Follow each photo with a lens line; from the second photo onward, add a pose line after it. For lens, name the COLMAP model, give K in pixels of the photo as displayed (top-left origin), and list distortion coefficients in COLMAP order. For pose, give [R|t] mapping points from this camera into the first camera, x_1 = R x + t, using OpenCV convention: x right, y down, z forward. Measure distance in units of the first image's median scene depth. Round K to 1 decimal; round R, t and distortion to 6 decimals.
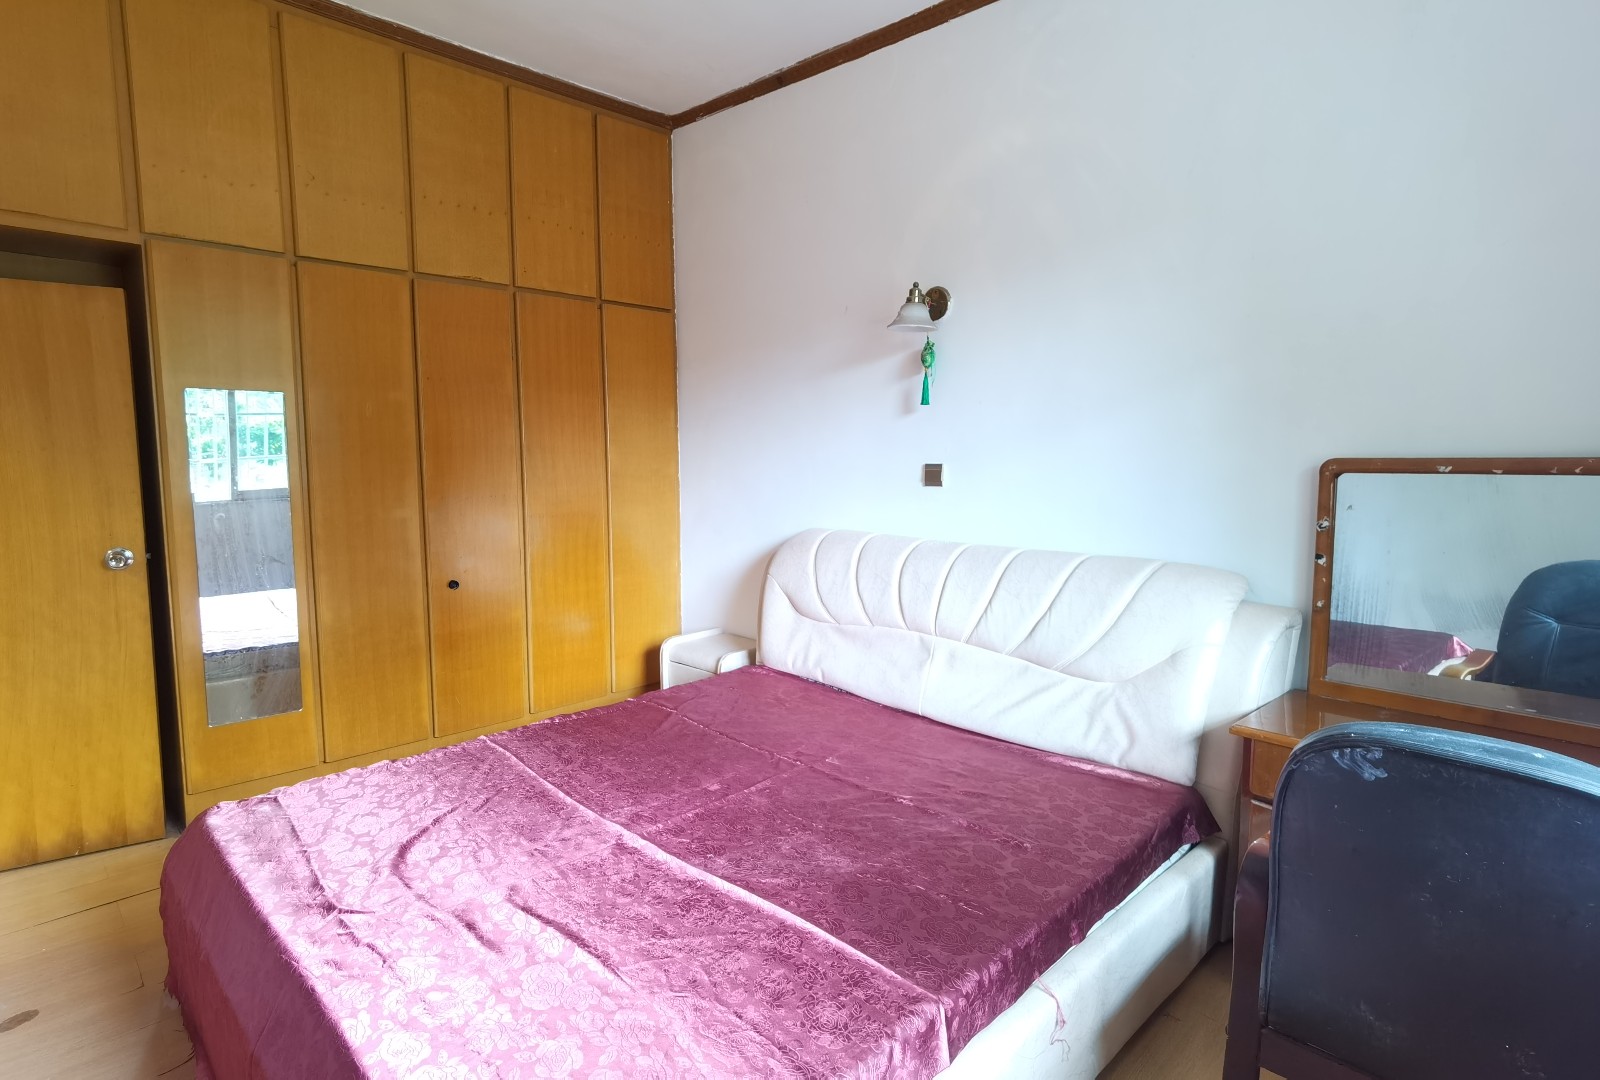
lens RADIAL K [[816.9, 0, 799.5], [0, 816.9, 528.9], [0, 0, 1]] dist [-0.001414, -0.000043]
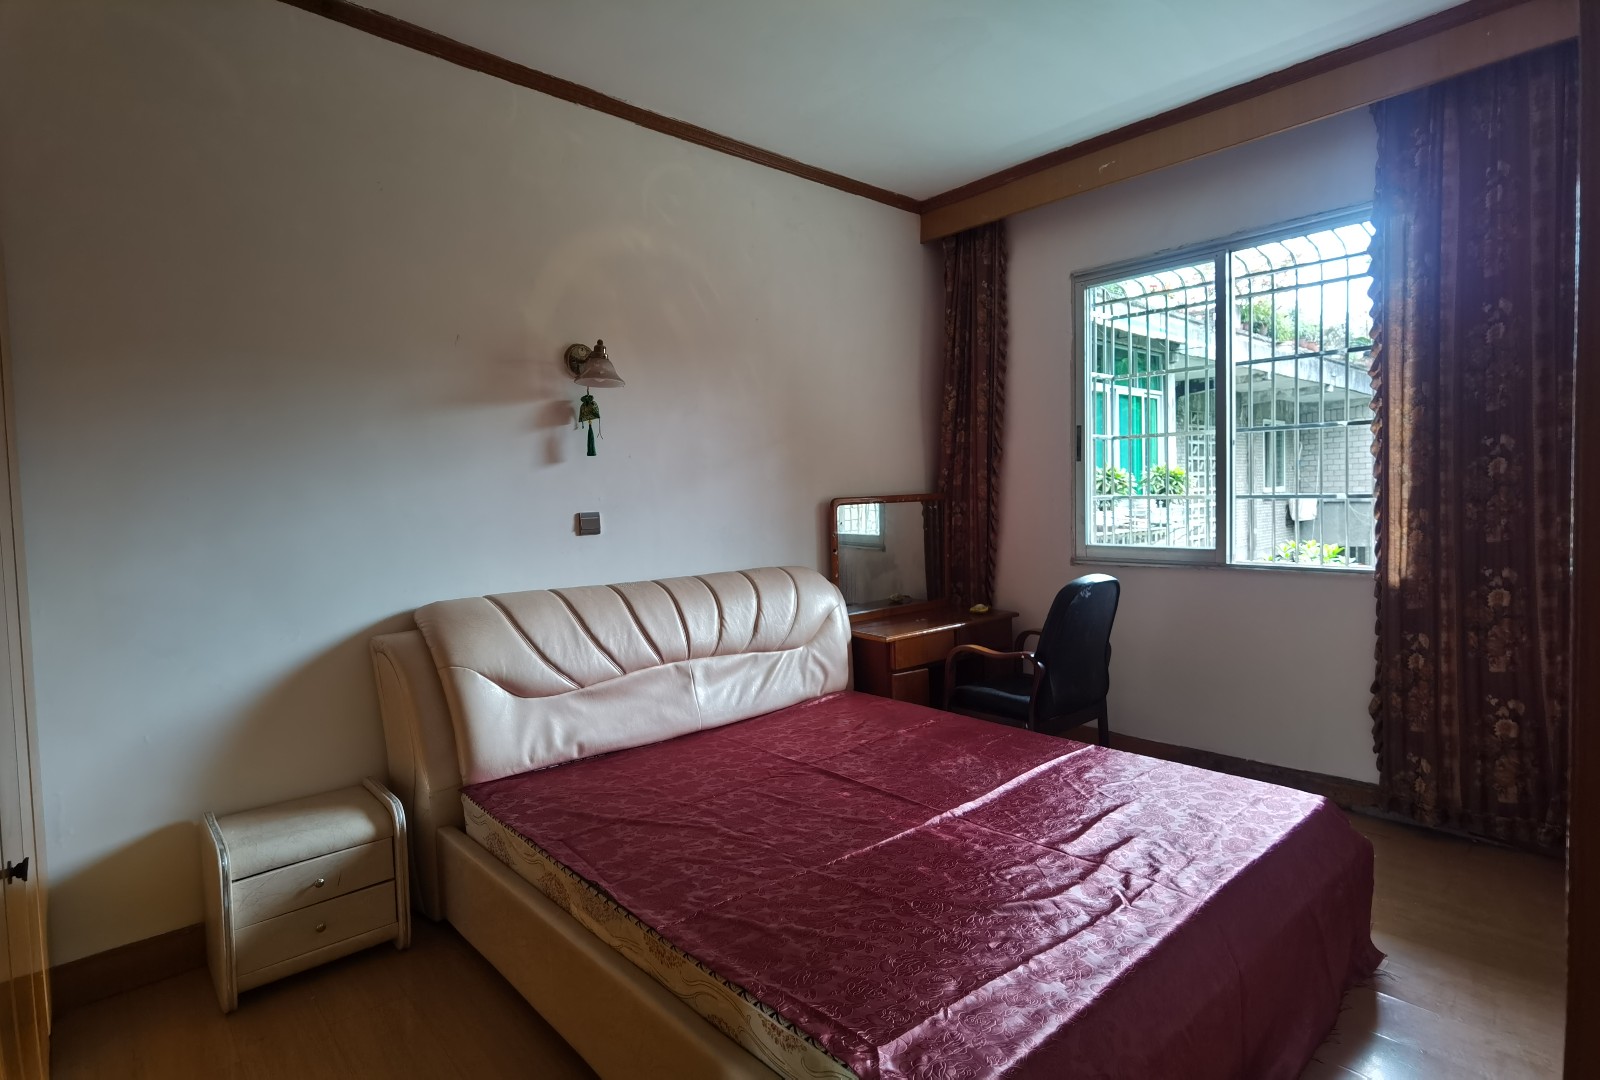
lens RADIAL K [[816.9, 0, 799.5], [0, 816.9, 528.9], [0, 0, 1]] dist [-0.001414, -0.000043]
pose [[0.041625, -0.046414, 0.998055, -0.955960], [0.123922, 0.991447, 0.040938, -0.077159], [-0.991418, 0.121977, 0.047021, 0.769588]]
